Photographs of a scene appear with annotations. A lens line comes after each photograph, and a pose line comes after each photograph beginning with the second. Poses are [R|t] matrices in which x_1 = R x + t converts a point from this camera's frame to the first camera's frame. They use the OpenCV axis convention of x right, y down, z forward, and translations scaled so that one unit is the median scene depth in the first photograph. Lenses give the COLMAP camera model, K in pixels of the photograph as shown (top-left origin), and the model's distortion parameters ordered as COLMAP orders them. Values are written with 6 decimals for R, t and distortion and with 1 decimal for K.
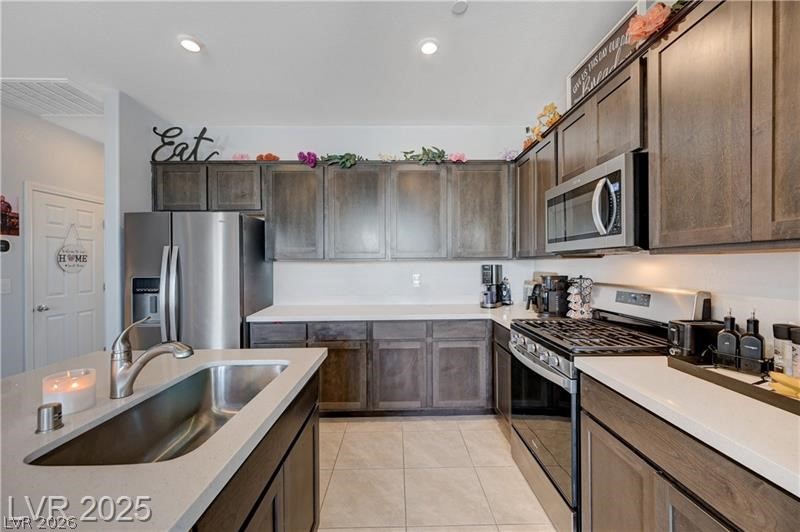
lens RADIAL K [[319.0, 0, 401.8], [0, 319.0, 263.3], [0, 0, 1]] dist [0.000660, 0.000080]
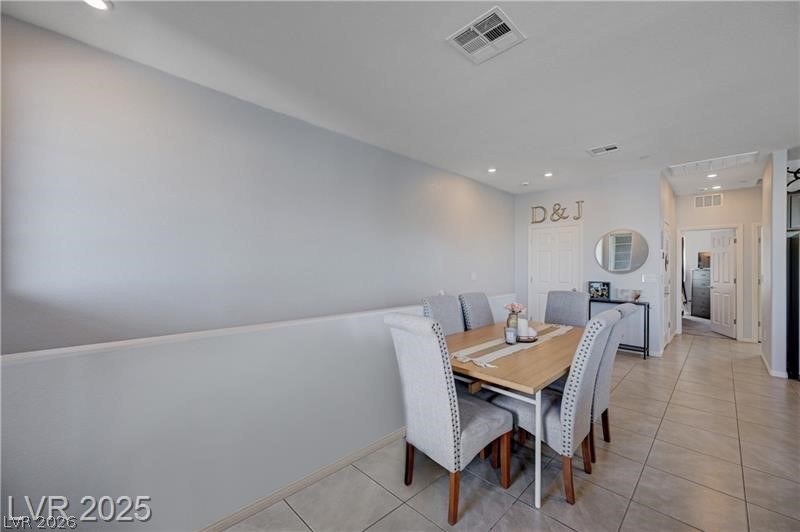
lens RADIAL K [[314.6, 0, 401.1], [0, 314.6, 268.6], [0, 0, 1]] dist [0.000333, 0.000181]
pose [[0.691088, 0.013136, -0.722651, -0.946144], [-0.005154, 0.999899, 0.013247, 0.000852], [0.722752, -0.005430, 0.691086, -1.160856]]
